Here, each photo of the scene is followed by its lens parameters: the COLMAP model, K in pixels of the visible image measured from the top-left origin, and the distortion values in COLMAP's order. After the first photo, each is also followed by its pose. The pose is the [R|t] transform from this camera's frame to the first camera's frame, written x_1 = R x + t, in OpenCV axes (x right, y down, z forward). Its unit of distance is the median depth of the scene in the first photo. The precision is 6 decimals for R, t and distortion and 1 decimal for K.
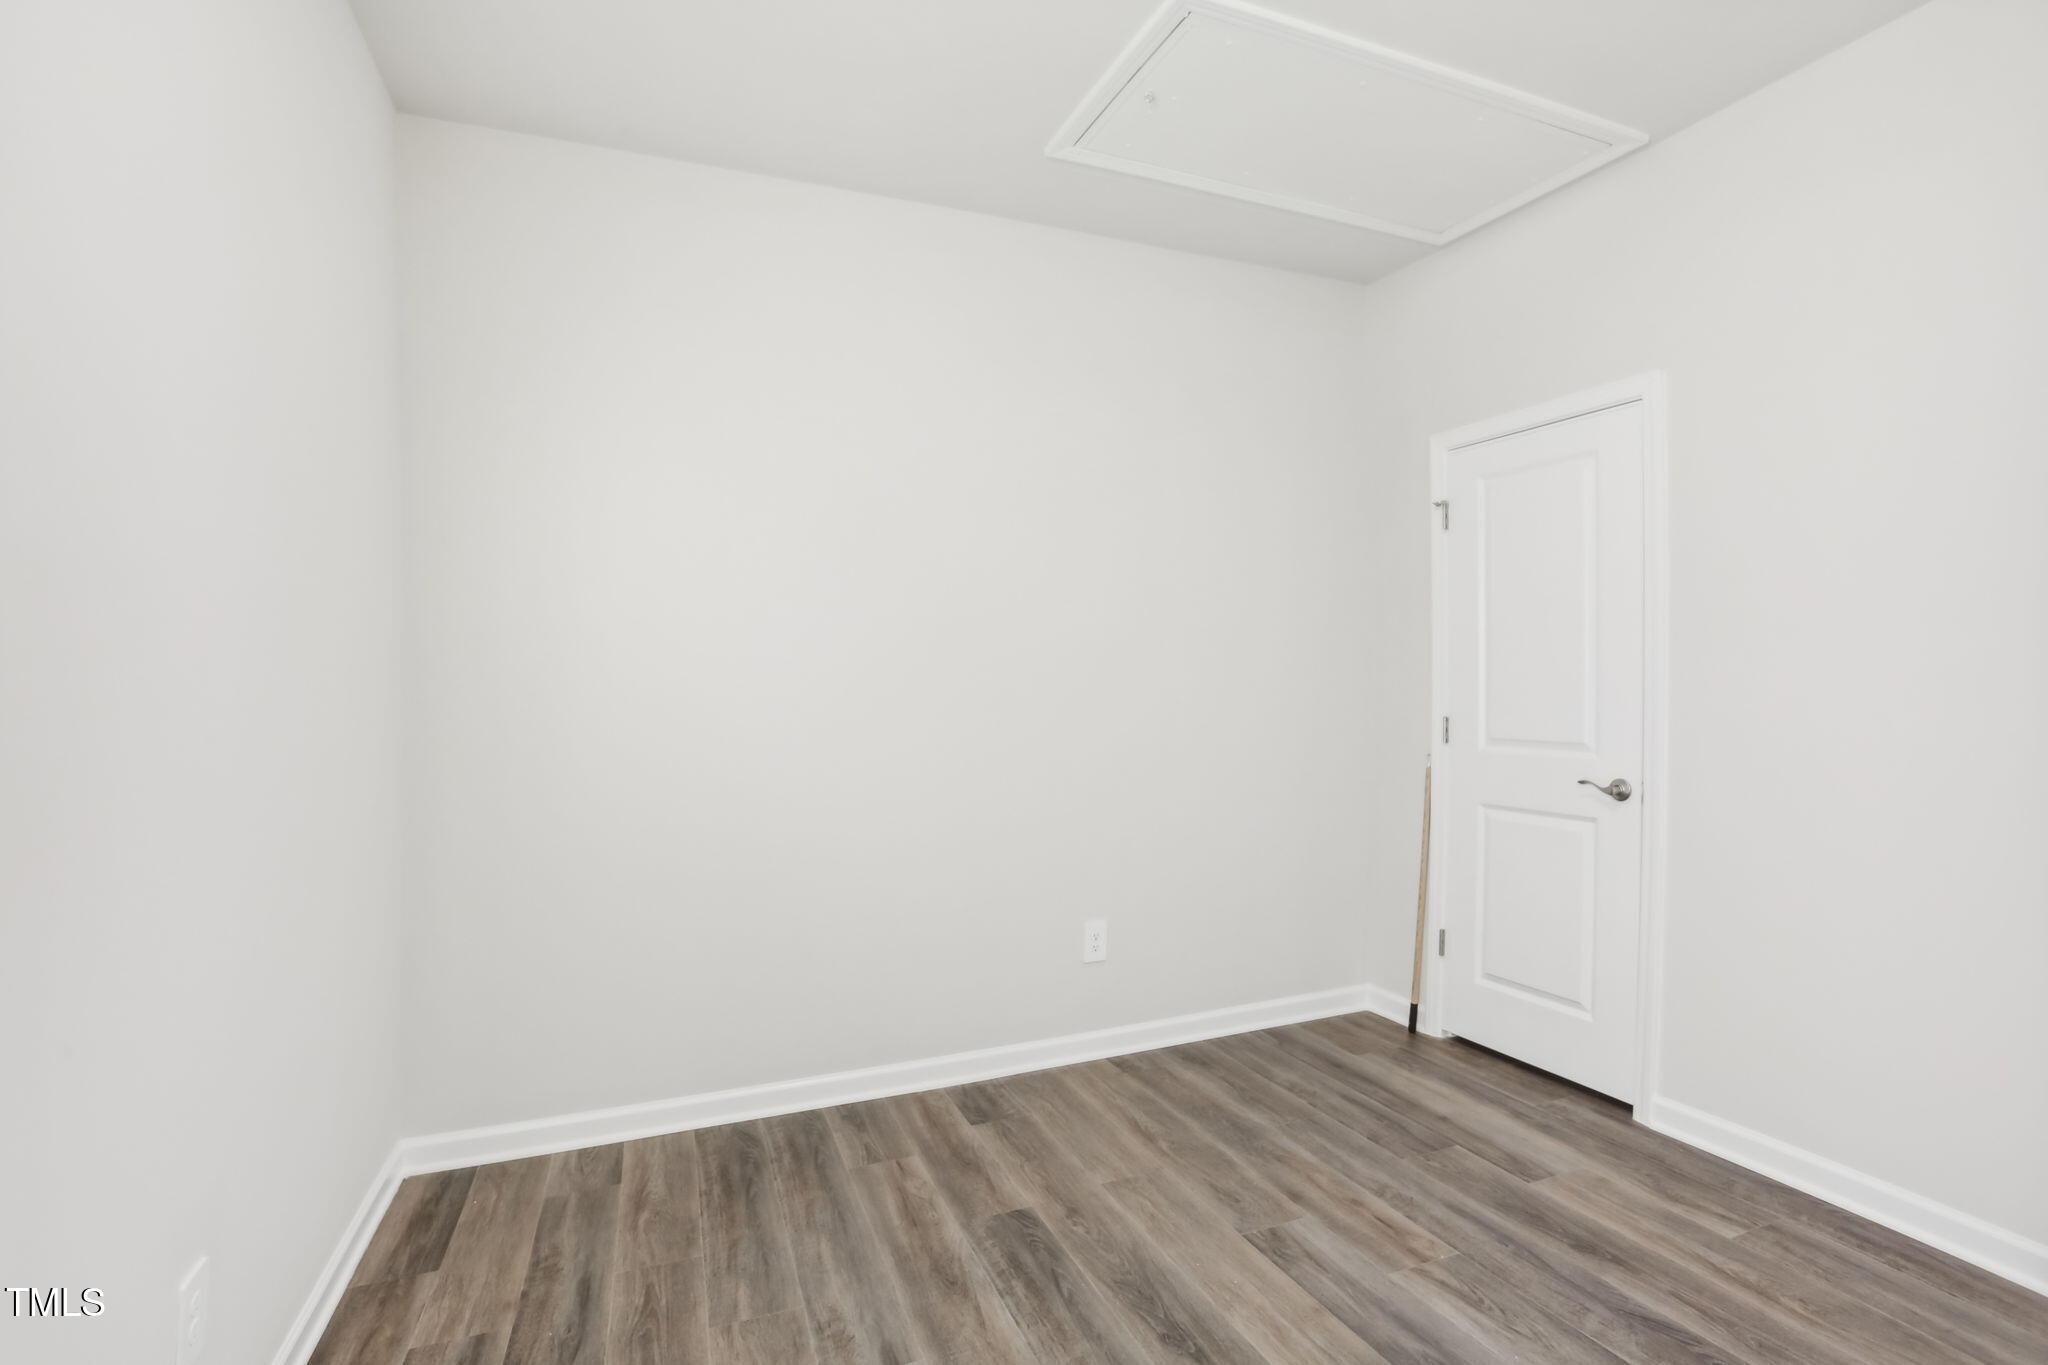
lens RADIAL K [[958.3, 0, 1070.1], [0, 958.3, 695.1], [0, 0, 1]] dist [-0.038971, 0.012198]
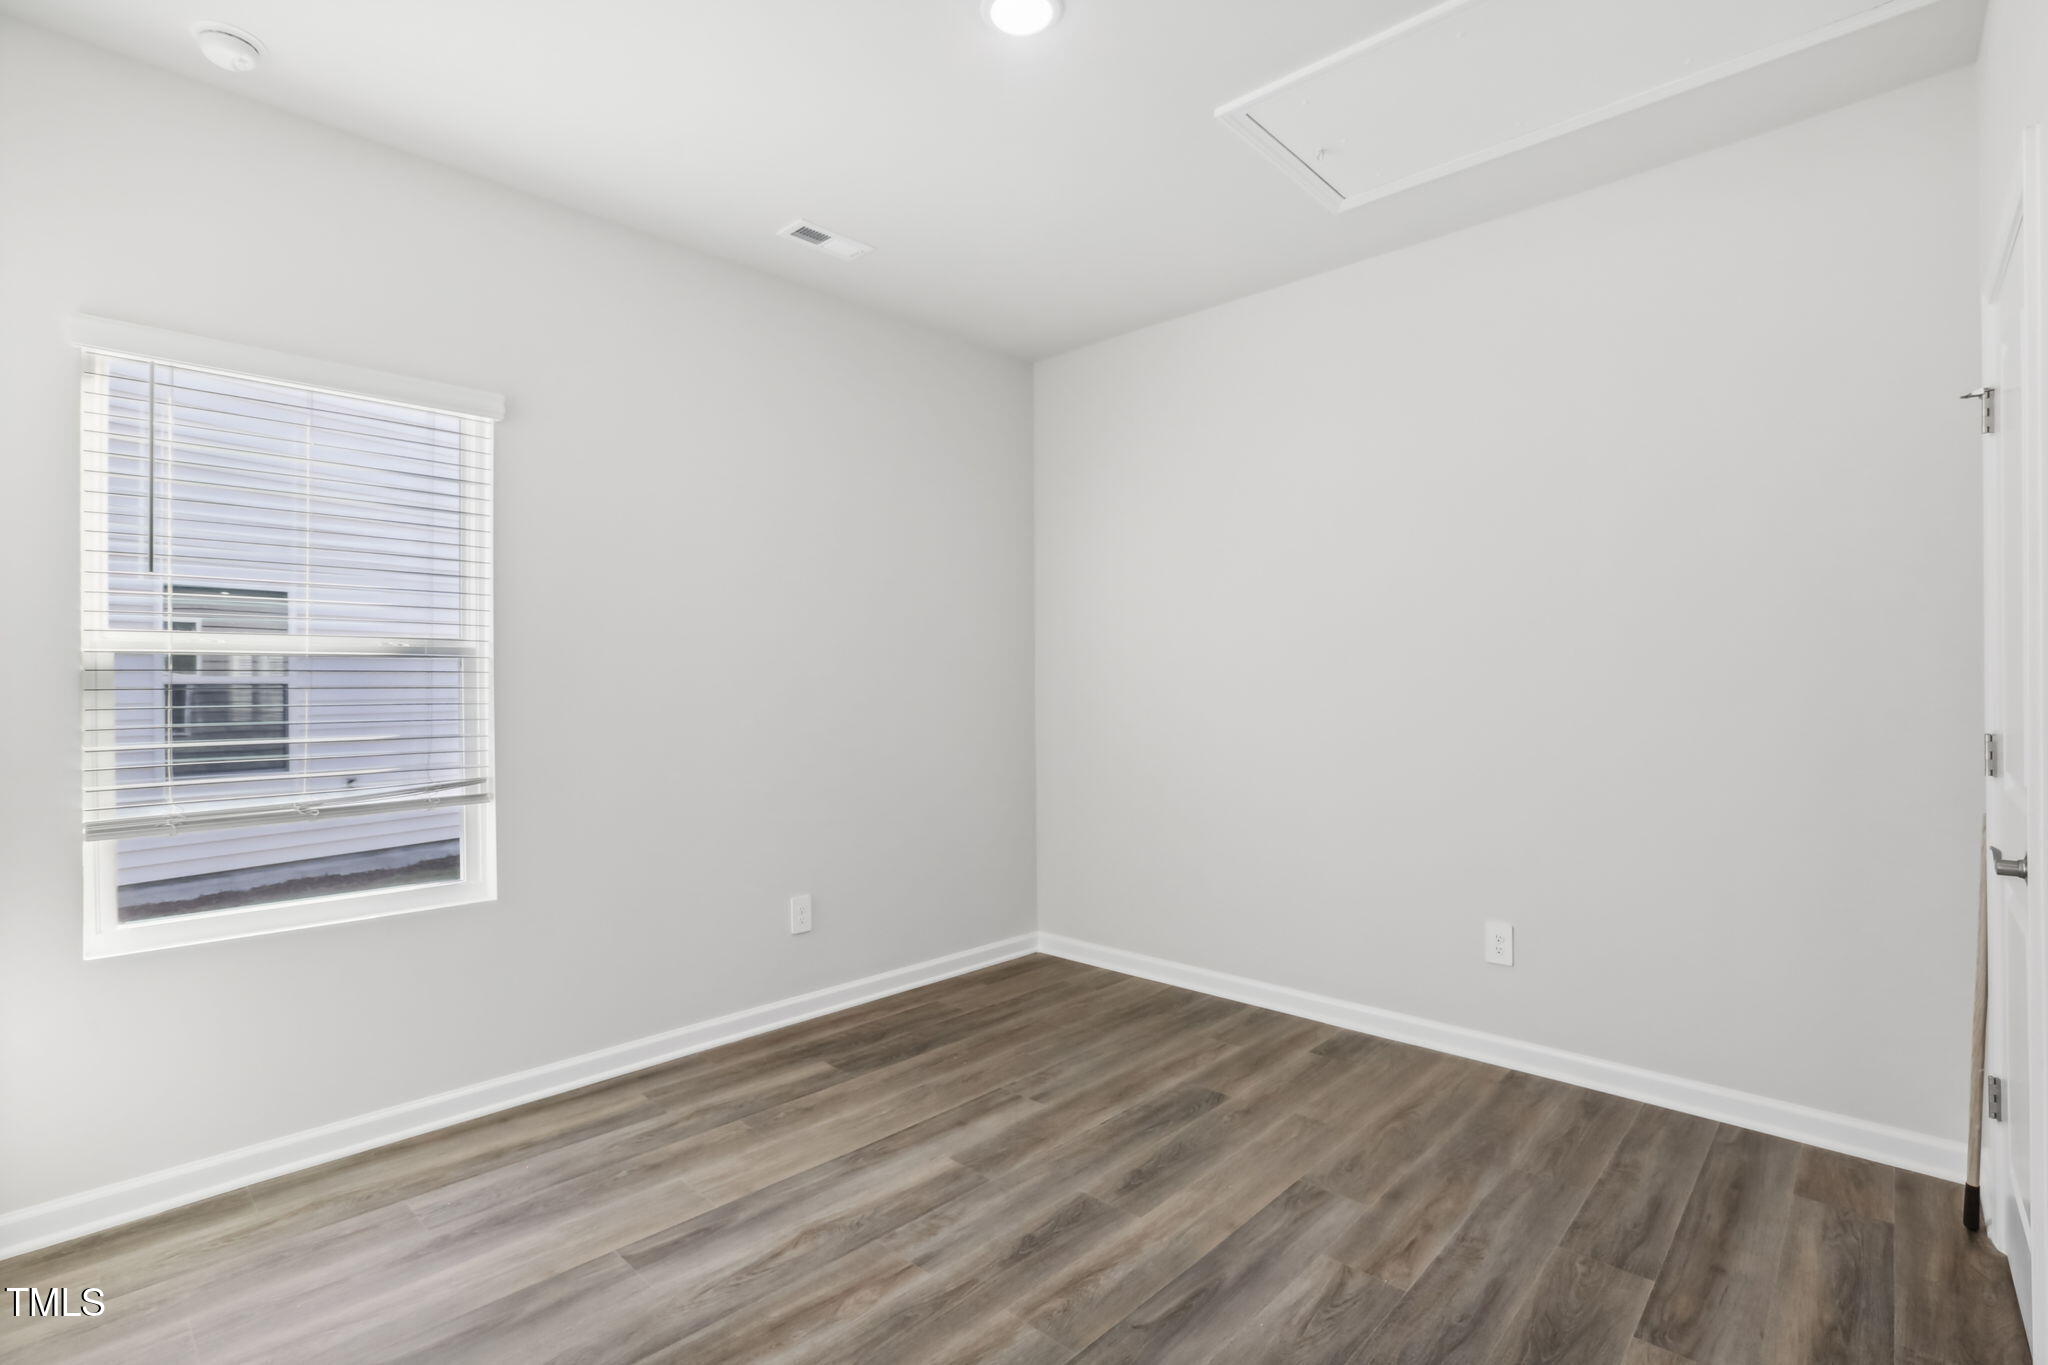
lens RADIAL K [[958.3, 0, 1020.9], [0, 958.3, 693.6], [0, 0, 1]] dist [-0.038971, 0.012198]
pose [[0.396764, 0.021530, -0.917668, 0.821689], [-0.000807, 0.999733, 0.023106, -0.020179], [0.917920, -0.008427, 0.396675, 0.204976]]
